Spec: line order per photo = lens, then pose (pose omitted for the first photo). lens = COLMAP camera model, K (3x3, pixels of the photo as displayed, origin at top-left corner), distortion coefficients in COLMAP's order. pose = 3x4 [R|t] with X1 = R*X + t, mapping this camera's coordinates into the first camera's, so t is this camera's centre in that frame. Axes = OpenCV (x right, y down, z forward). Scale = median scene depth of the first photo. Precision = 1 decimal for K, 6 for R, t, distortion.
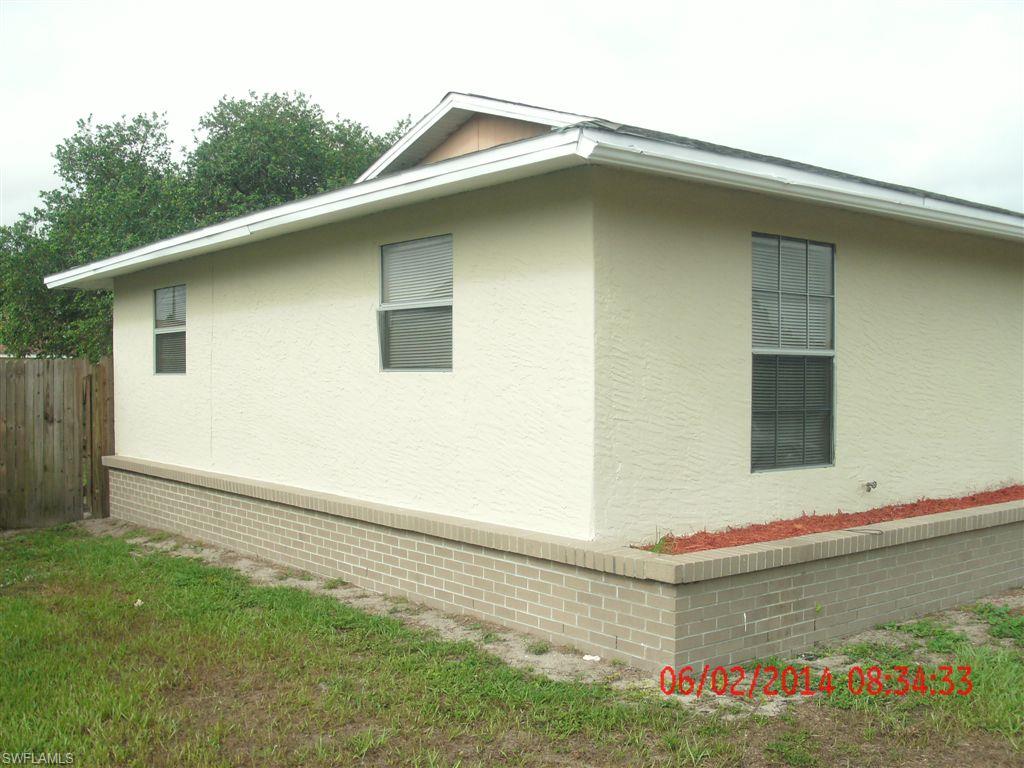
lens RADIAL K [[1077.7, 0, 512.0], [0, 1077.7, 384.0], [0, 0, 1]] dist [-0.090872, 0.000700]
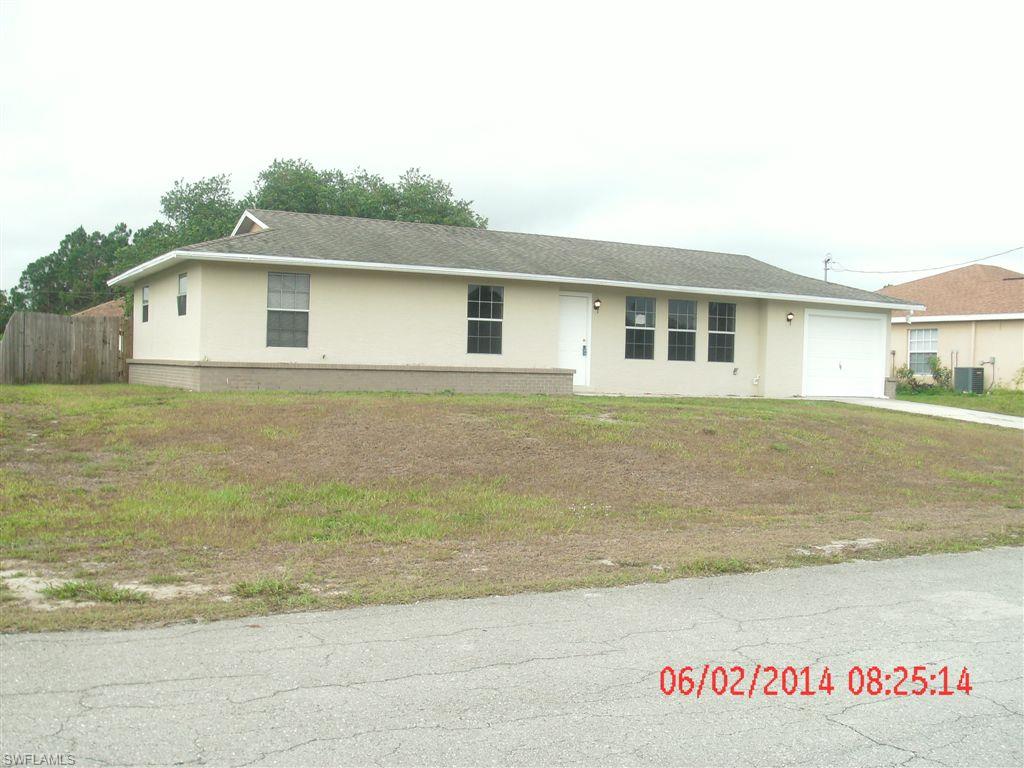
lens RADIAL K [[1084.3, 0, 512.0], [0, 1084.3, 384.0], [0, 0, 1]] dist [-0.002272, -0.000313]
pose [[0.982119, 0.018884, -0.187313, 0.877579], [-0.017092, 0.999791, 0.011176, 0.081270], [0.187484, -0.007774, 0.982237, -1.159406]]
